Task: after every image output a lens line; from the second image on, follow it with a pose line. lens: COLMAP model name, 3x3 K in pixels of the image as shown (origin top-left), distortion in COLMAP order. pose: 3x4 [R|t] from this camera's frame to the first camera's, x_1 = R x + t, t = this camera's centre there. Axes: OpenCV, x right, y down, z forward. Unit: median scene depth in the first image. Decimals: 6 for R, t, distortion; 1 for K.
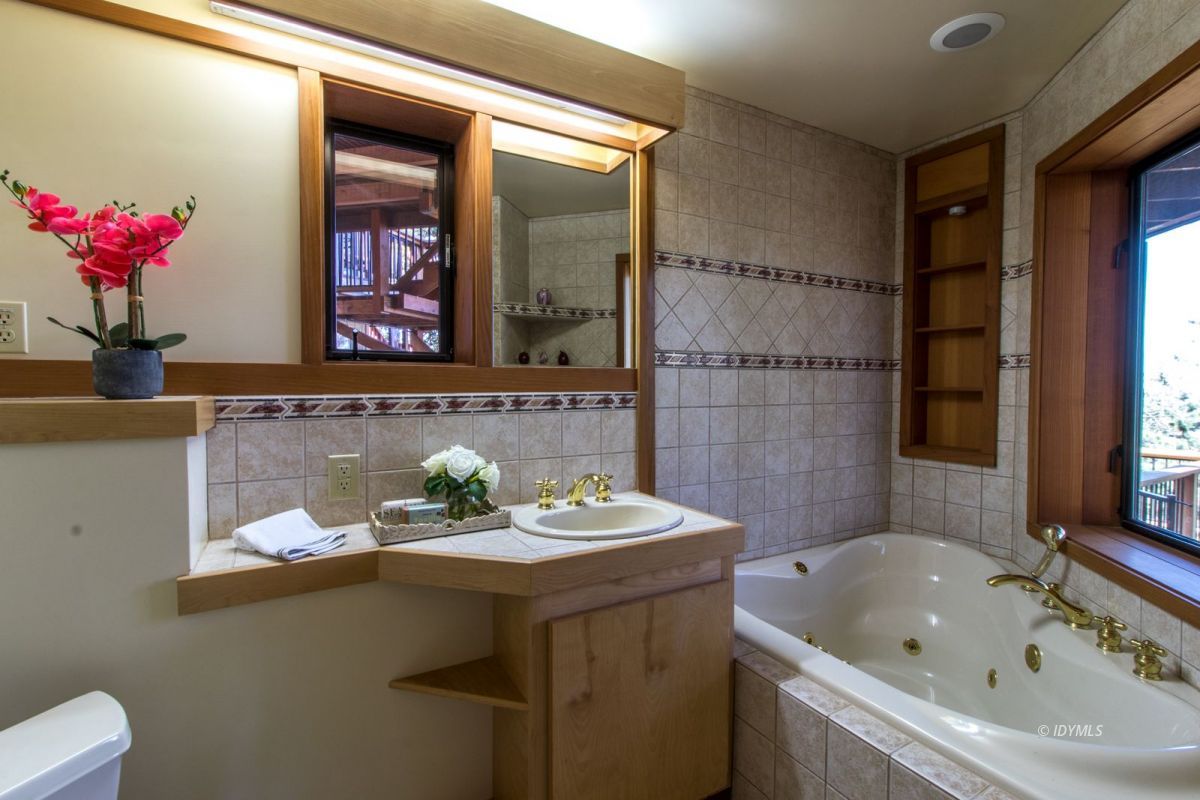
lens RADIAL K [[550.5, 0, 599.4], [0, 550.5, 397.3], [0, 0, 1]] dist [0.004352, 0.000069]
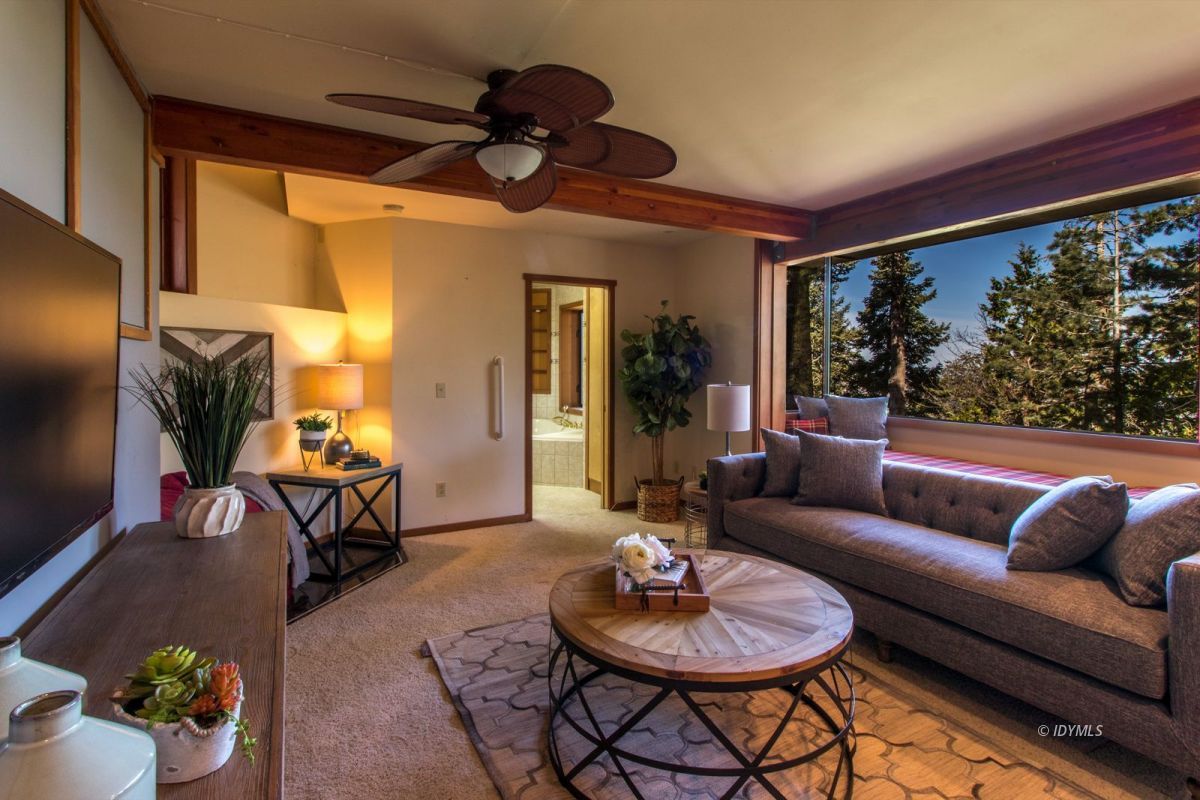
lens RADIAL K [[547.8, 0, 595.8], [0, 547.8, 368.5], [0, 0, 1]] dist [0.005620, 0.000372]
pose [[0.725320, -0.005154, 0.688392, -1.380187], [0.020446, 0.999692, -0.014059, 0.030778], [-0.688108, 0.024272, 0.725203, -1.607117]]
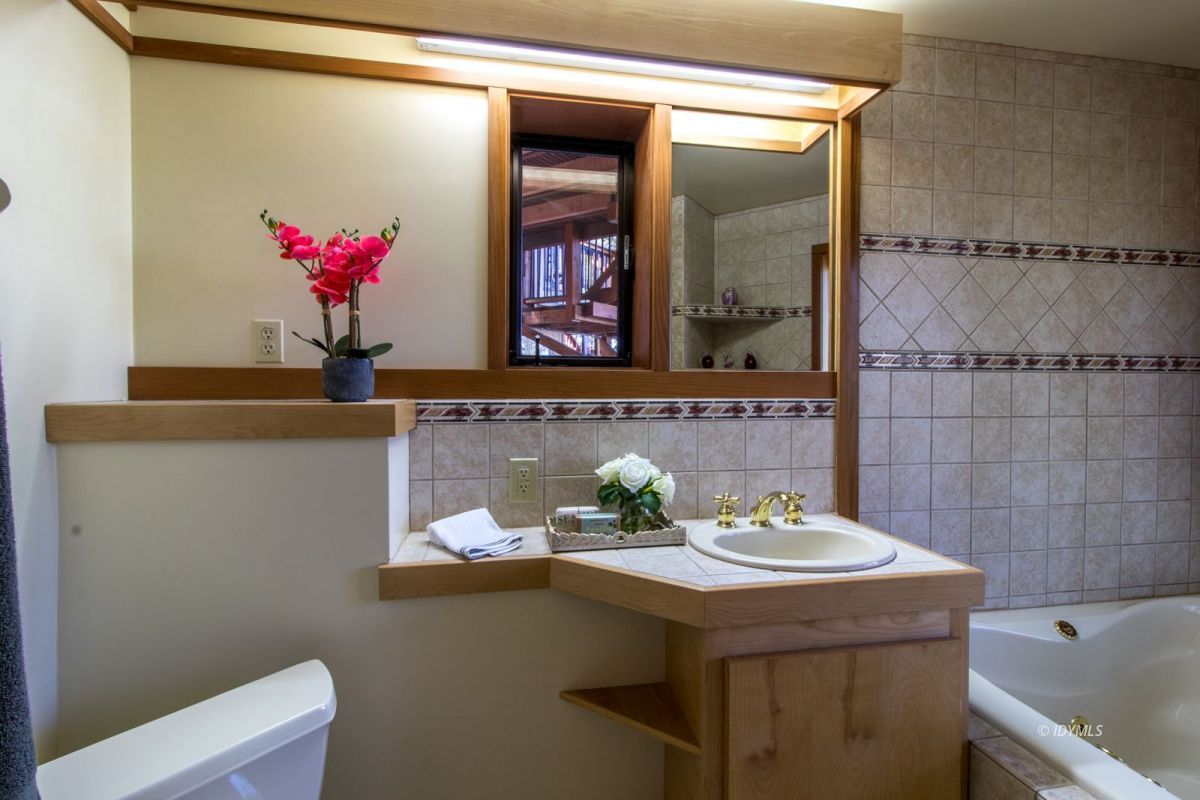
lens RADIAL K [[550.5, 0, 599.4], [0, 550.5, 397.3], [0, 0, 1]] dist [0.004352, 0.000069]
pose [[0.943517, 0.007878, -0.331230, 0.004422], [-0.010692, 0.999921, -0.006675, -0.002515], [0.331151, 0.009840, 0.943526, 0.065092]]
